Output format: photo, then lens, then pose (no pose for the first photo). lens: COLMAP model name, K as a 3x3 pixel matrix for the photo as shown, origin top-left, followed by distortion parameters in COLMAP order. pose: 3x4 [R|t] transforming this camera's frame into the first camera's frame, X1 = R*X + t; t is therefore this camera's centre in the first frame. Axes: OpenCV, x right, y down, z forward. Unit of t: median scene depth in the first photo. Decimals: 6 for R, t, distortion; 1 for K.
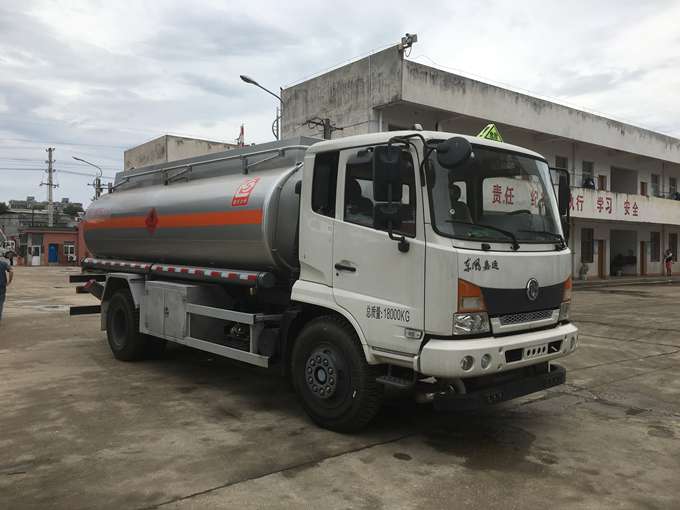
lens RADIAL K [[584.8, 0, 335.5], [0, 584.8, 250.4], [0, 0, 1]] dist [0.070370, -0.099207]
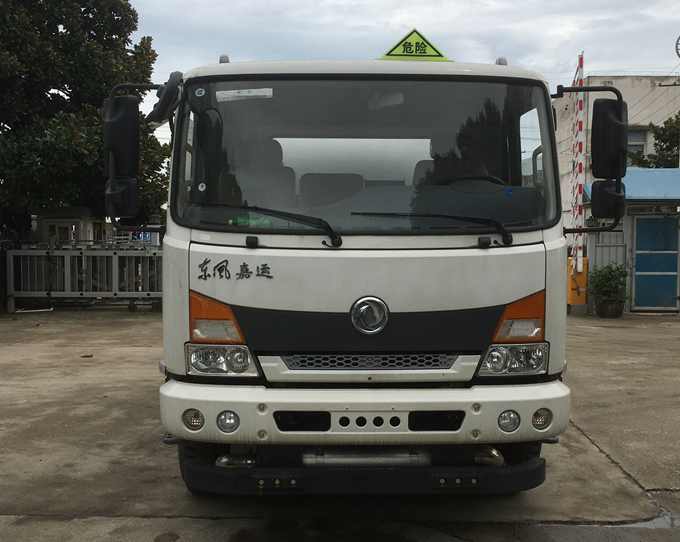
lens RADIAL K [[788.9, 0, 353.2], [0, 788.9, 283.1], [0, 0, 1]] dist [0.045271, 0.000000]
pose [[0.767275, 0.042680, -0.639896, 0.715550], [-0.003542, 0.998050, 0.062321, -0.011900], [0.641308, -0.045551, 0.765930, 0.348736]]
